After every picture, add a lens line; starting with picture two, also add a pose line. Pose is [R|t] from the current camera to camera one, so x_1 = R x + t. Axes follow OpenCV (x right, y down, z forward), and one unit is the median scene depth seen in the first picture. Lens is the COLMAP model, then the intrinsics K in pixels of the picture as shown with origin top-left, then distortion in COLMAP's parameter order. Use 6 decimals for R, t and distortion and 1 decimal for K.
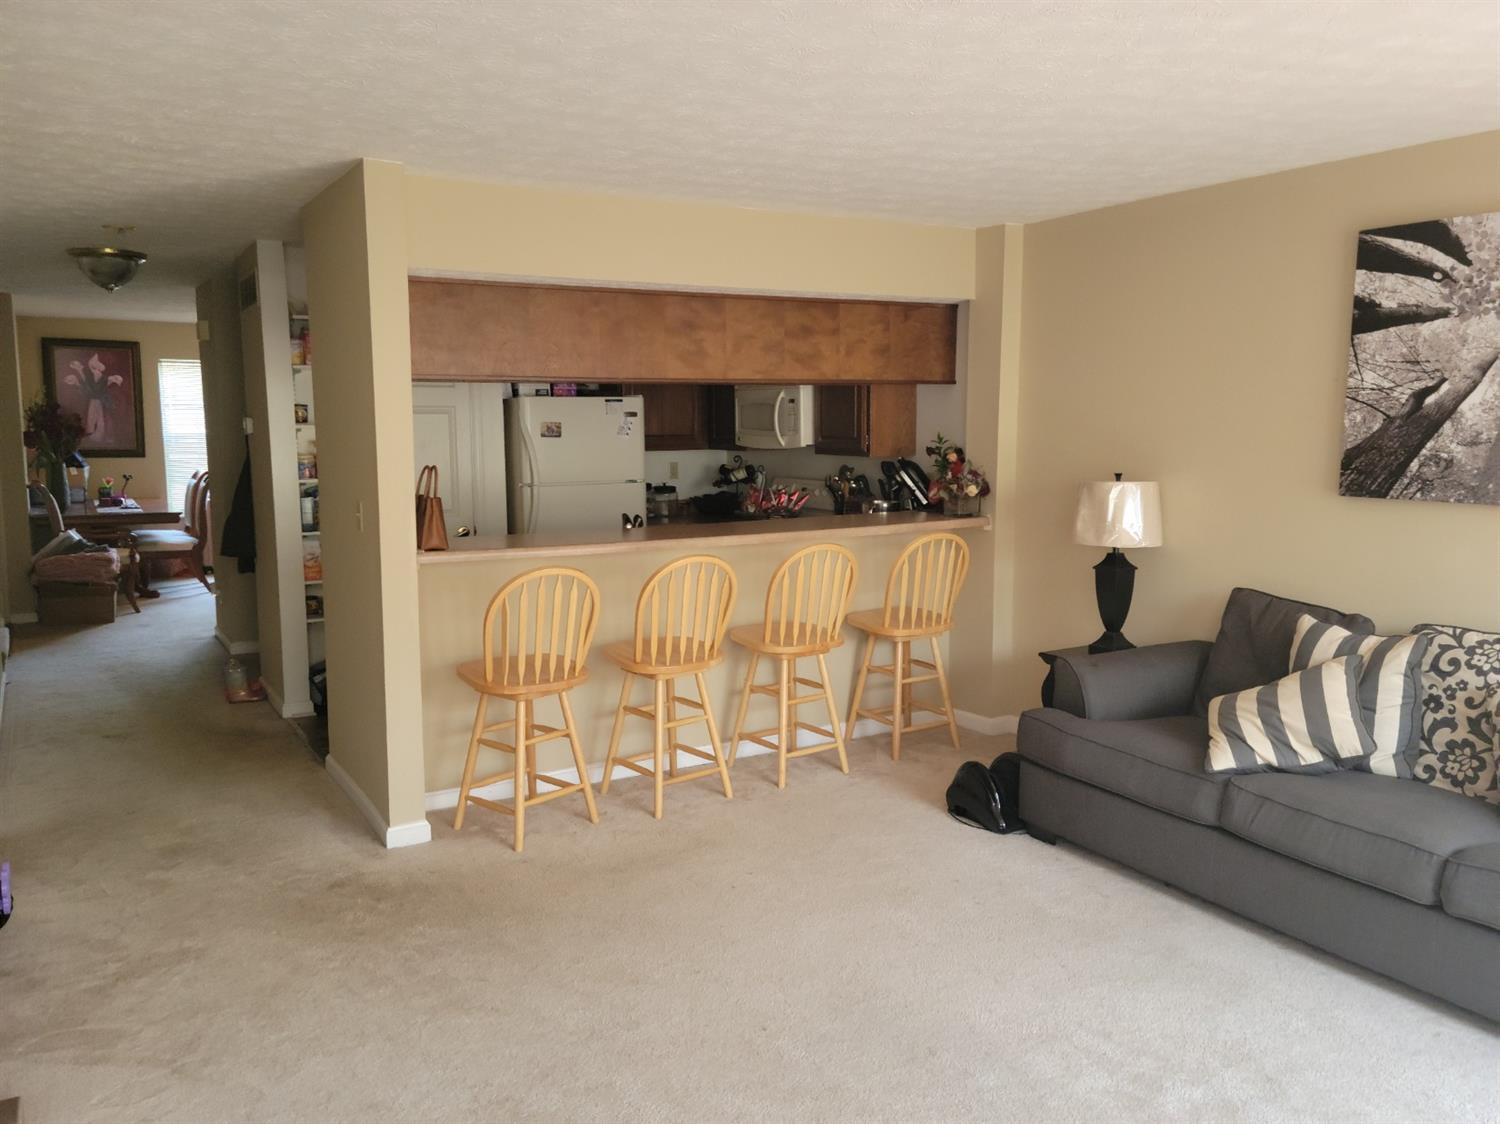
lens RADIAL K [[1200.8, 0, 749.3], [0, 1200.8, 560.5], [0, 0, 1]] dist [0.100705, -0.083469]
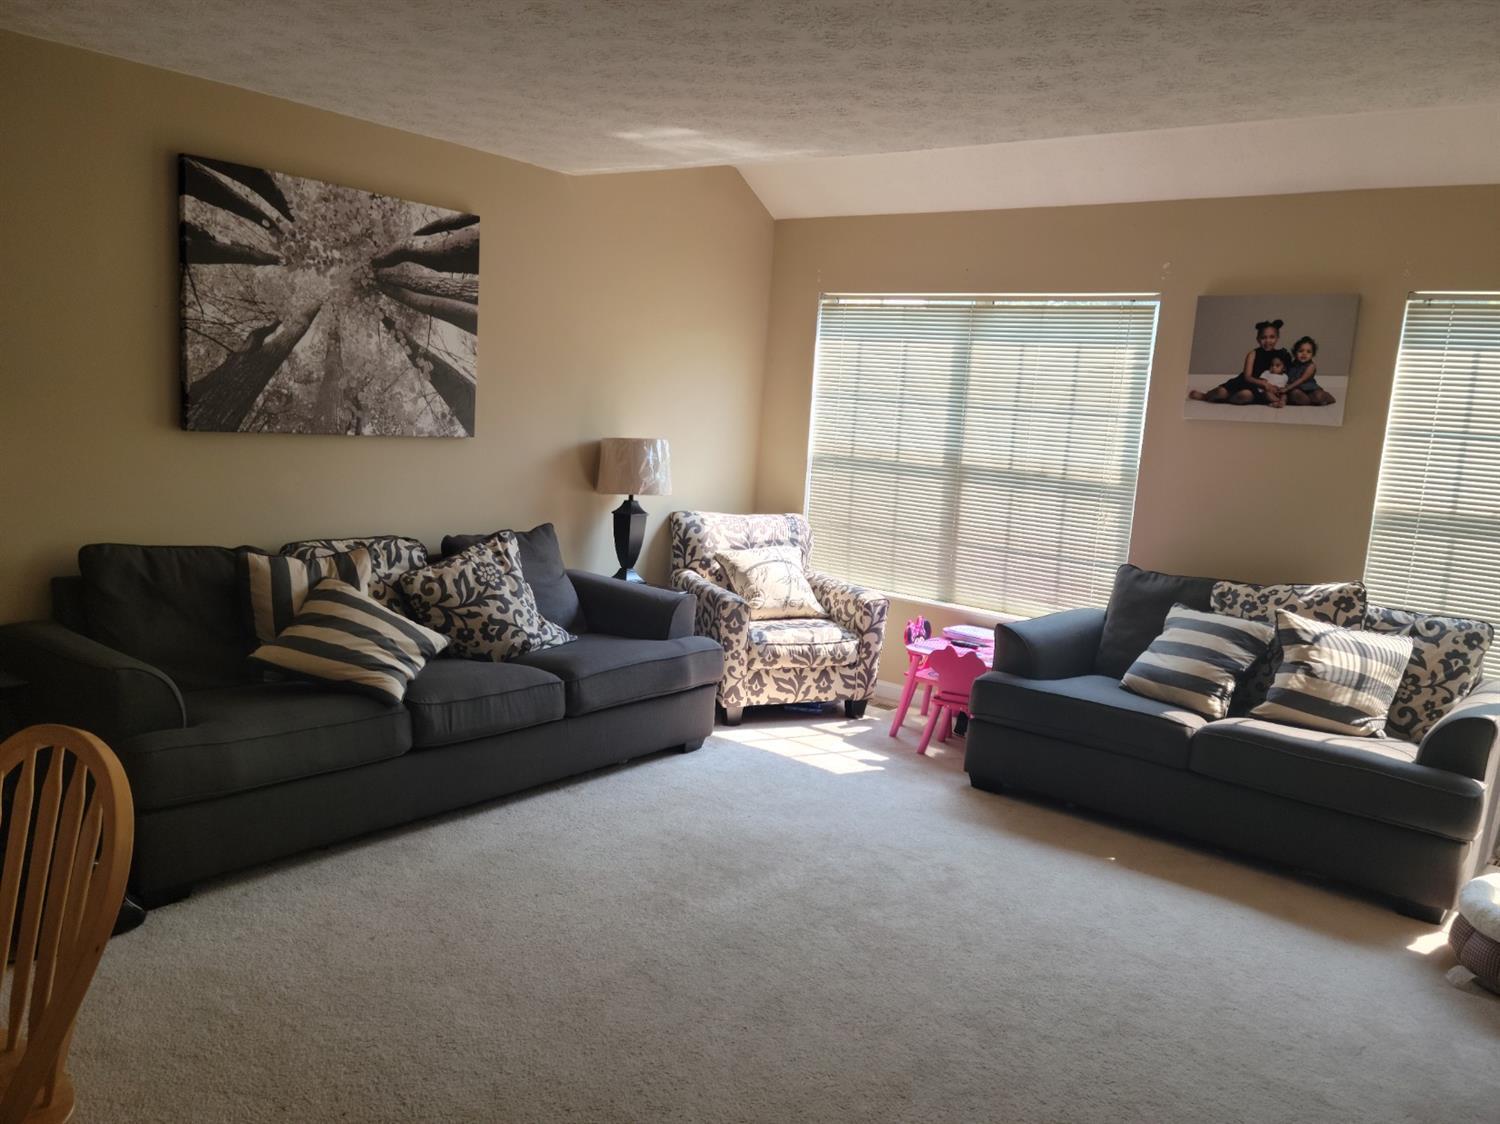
lens RADIAL K [[1200.8, 0, 749.6], [0, 1200.8, 566.5], [0, 0, 1]] dist [0.100705, -0.083469]
pose [[-0.332257, -0.158327, 0.929805, -0.623280], [0.045065, 0.982020, 0.183321, -0.112514], [-0.942112, 0.102811, -0.319147, 0.968264]]
